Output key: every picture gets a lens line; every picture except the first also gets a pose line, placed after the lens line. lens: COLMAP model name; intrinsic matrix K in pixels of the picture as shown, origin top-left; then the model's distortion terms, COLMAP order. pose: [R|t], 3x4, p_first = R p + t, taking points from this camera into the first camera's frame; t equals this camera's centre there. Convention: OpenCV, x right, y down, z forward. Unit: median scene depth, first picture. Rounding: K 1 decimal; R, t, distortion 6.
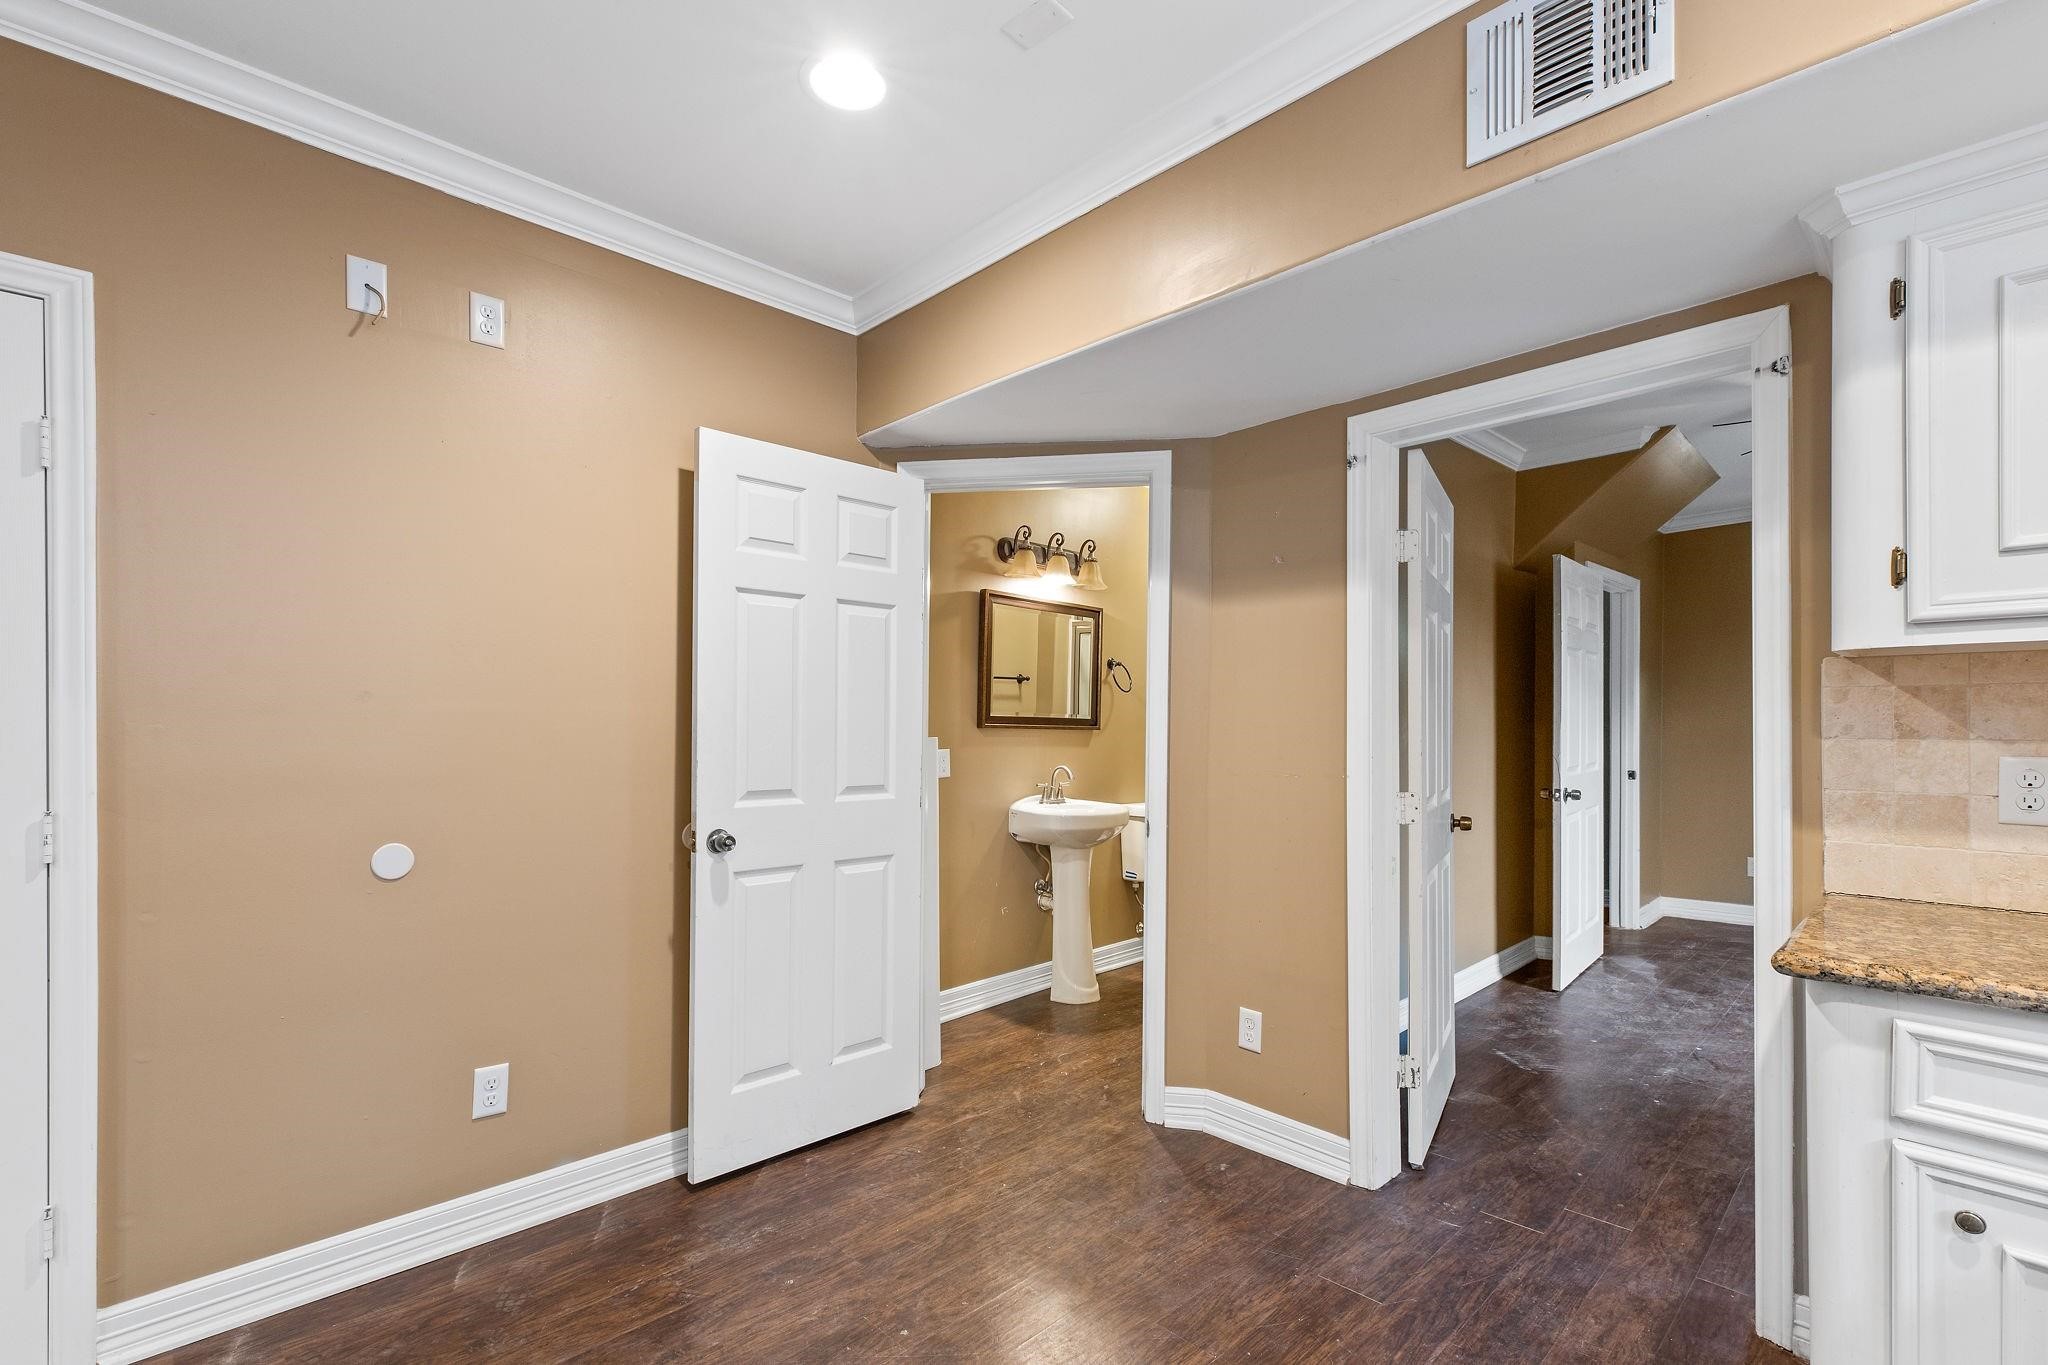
lens RADIAL K [[942.7, 0, 1032.3], [0, 942.7, 712.7], [0, 0, 1]] dist [0.003609, 0.000381]
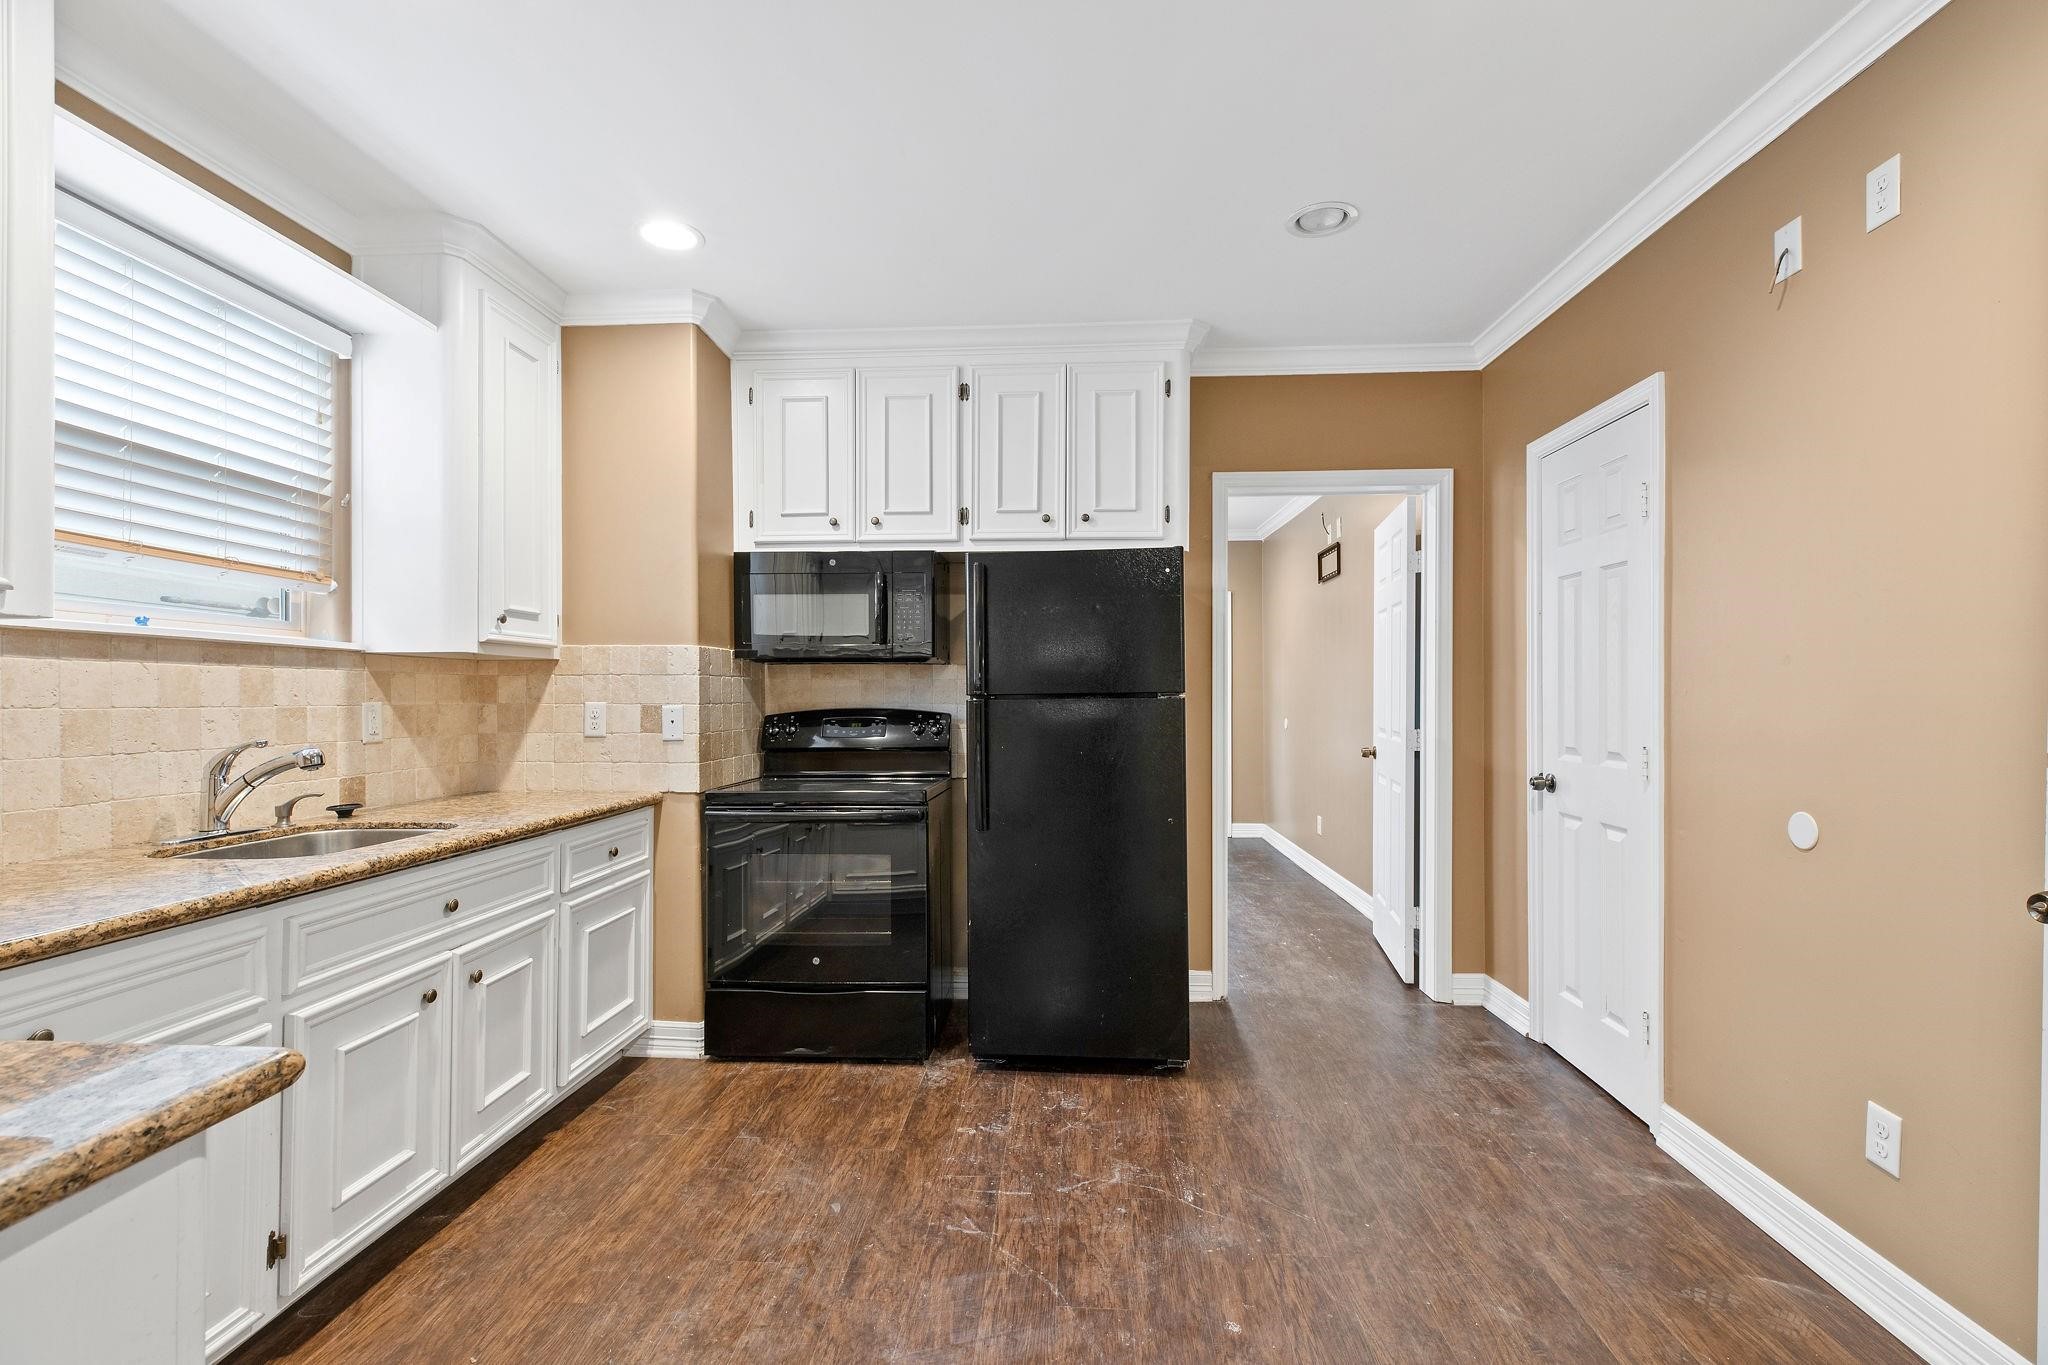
lens RADIAL K [[928.6, 0, 1024.0], [0, 928.6, 682.5], [0, 0, 1]] dist [0.003356, 0.000495]
pose [[-0.740029, -0.005083, -0.672556, 0.420050], [0.005758, 0.999887, -0.013892, 0.010956], [0.672551, -0.014153, -0.739916, 0.889737]]
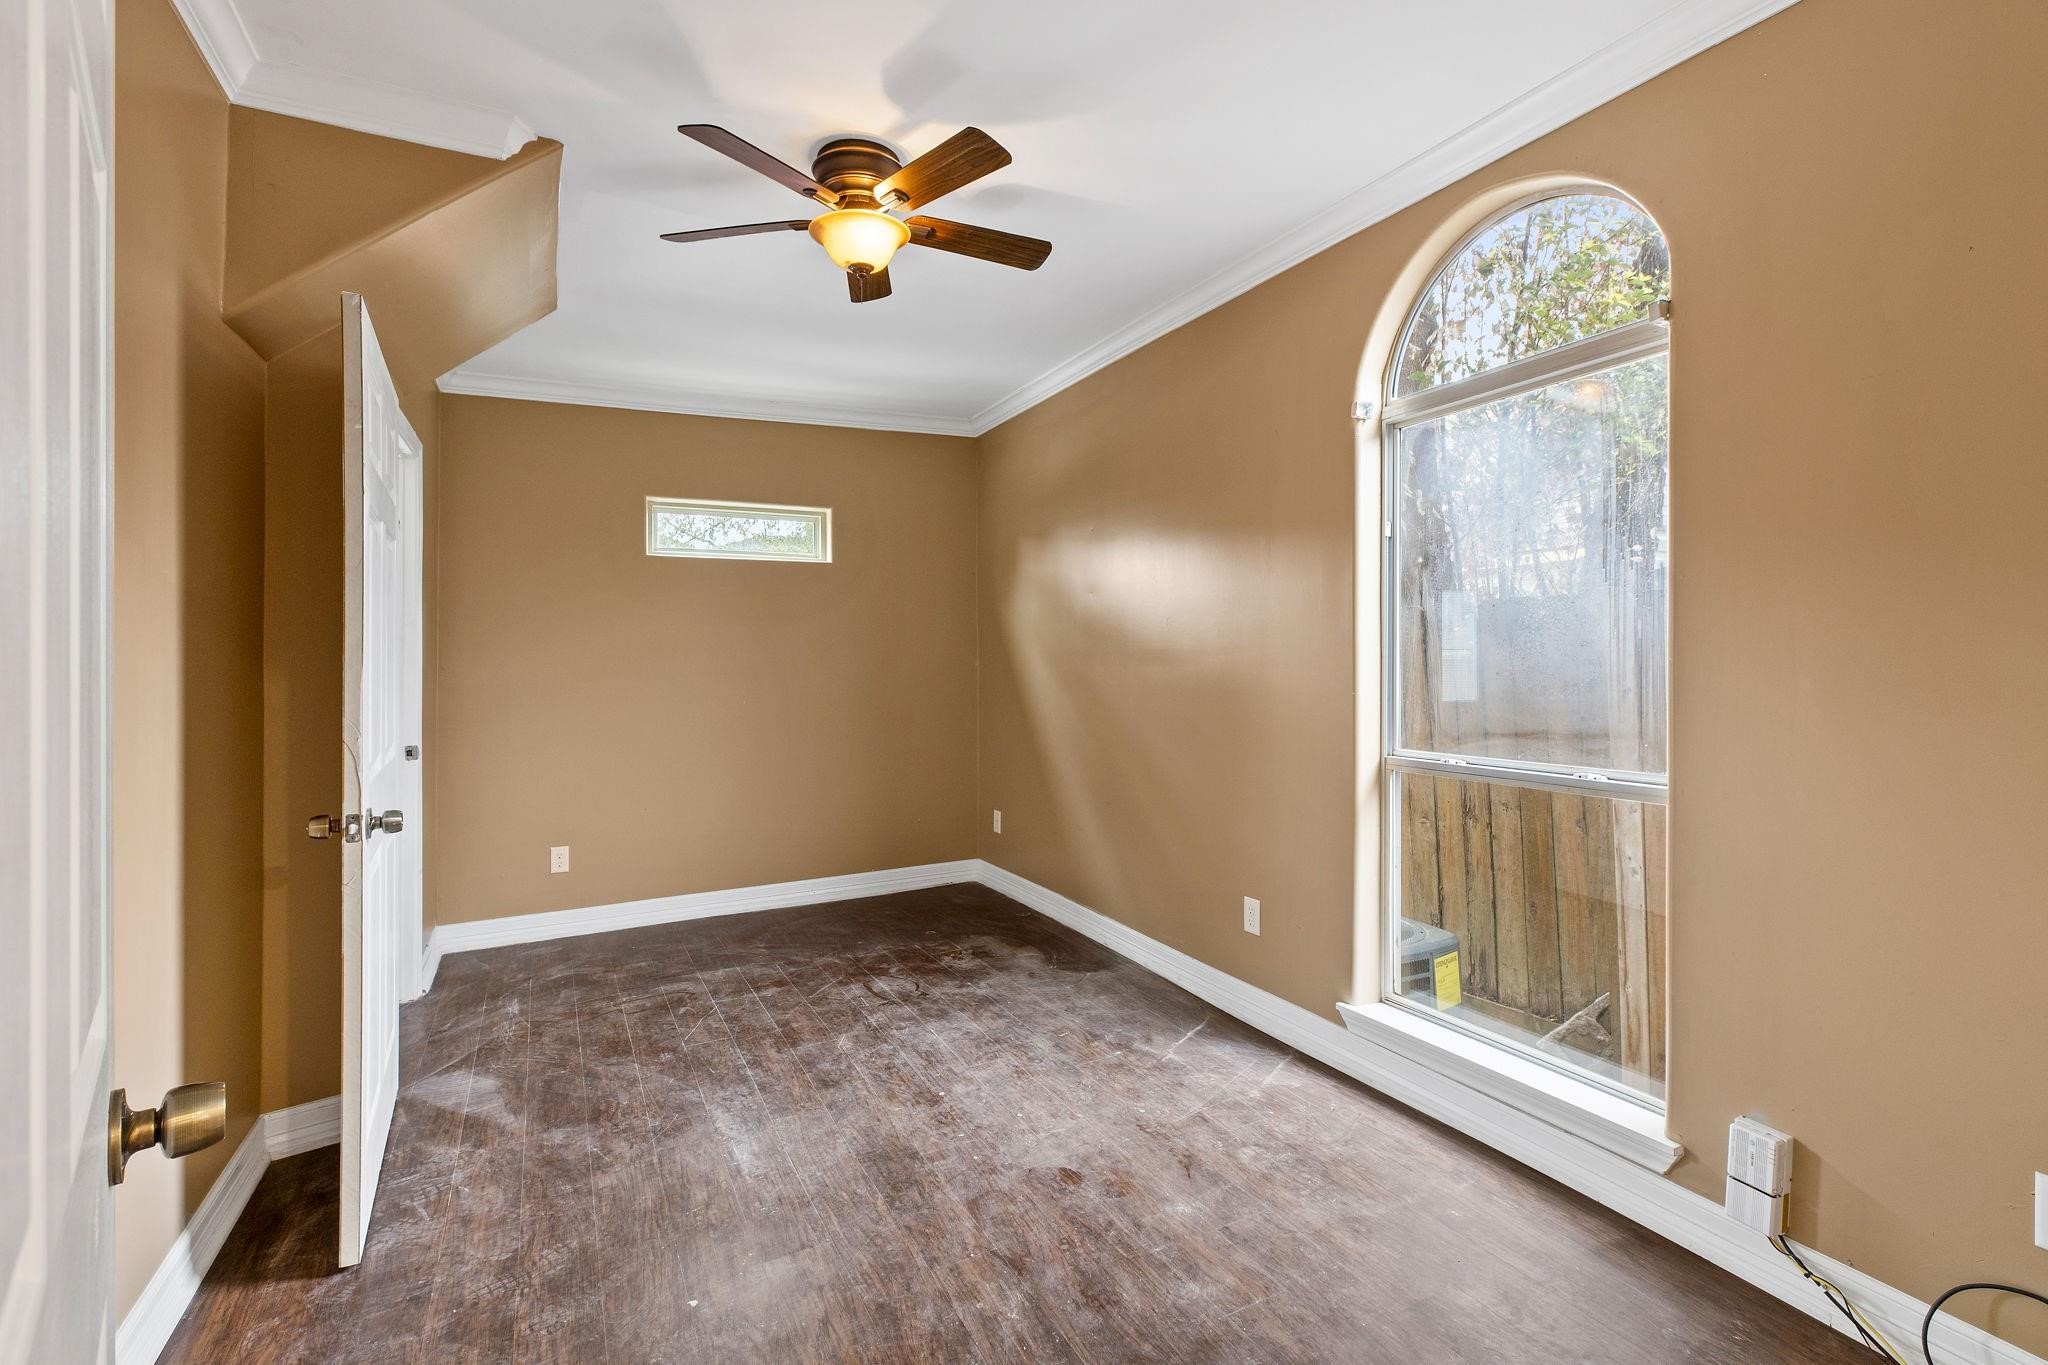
lens RADIAL K [[916.0, 0, 1022.7], [0, 916.0, 663.2], [0, 0, 1]] dist [0.002250, 0.000349]
pose [[0.302165, 0.002636, 0.953252, 0.358200], [-0.005358, 0.999985, -0.001067, 0.010229], [-0.953241, -0.004785, 0.302174, 0.861256]]
